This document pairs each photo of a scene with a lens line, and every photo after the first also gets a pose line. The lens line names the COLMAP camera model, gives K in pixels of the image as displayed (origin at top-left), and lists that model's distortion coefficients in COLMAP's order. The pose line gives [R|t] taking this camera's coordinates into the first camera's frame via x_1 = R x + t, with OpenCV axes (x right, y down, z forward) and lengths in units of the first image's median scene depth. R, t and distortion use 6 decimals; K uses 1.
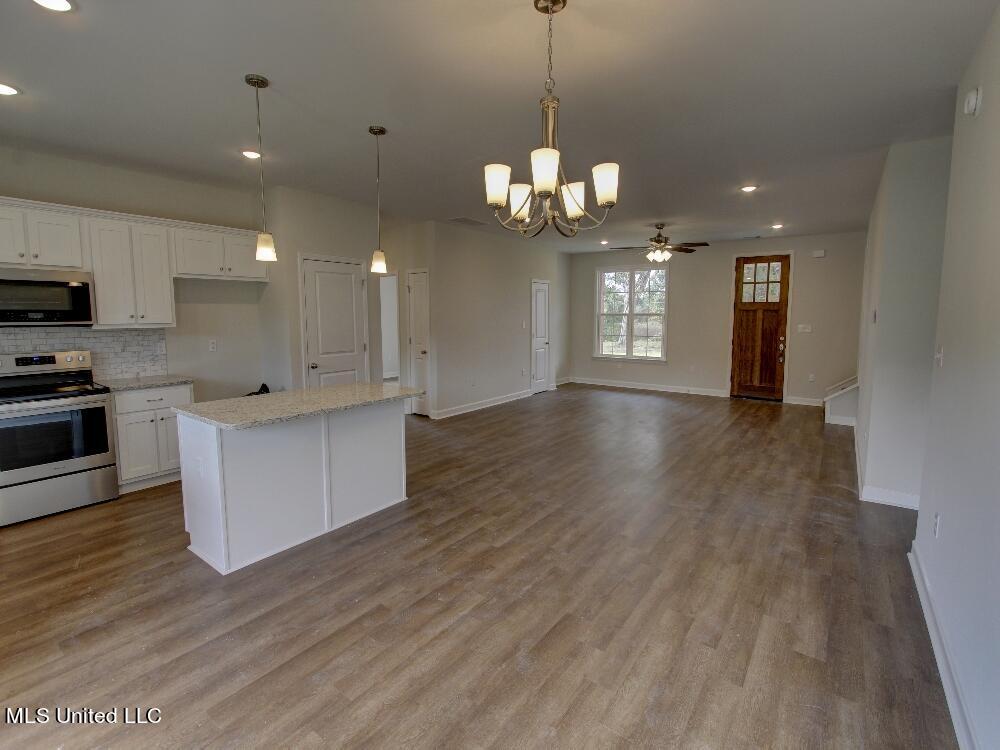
lens RADIAL K [[462.6, 0, 506.6], [0, 462.6, 357.1], [0, 0, 1]] dist [-0.017241, 0.000652]
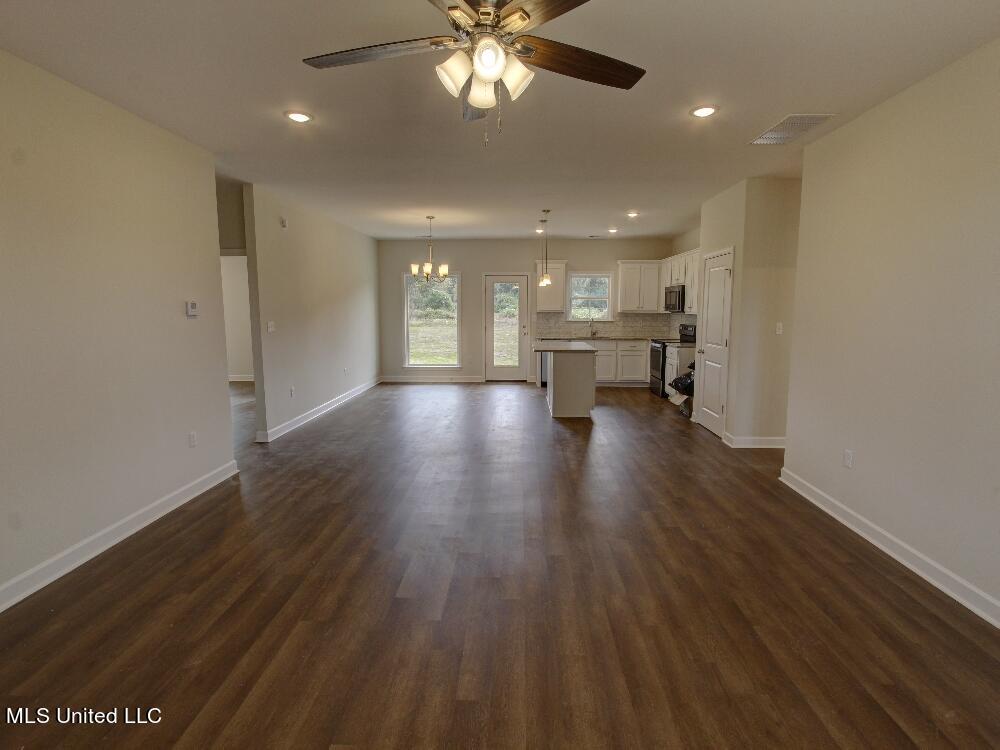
lens RADIAL K [[462.6, 0, 506.6], [0, 462.6, 357.1], [0, 0, 1]] dist [-0.017241, 0.000652]
pose [[-0.822889, 0.066227, -0.564329, 0.857017], [-0.050690, 0.980668, 0.189001, -0.219959], [0.565936, 0.184133, -0.803624, 2.254972]]
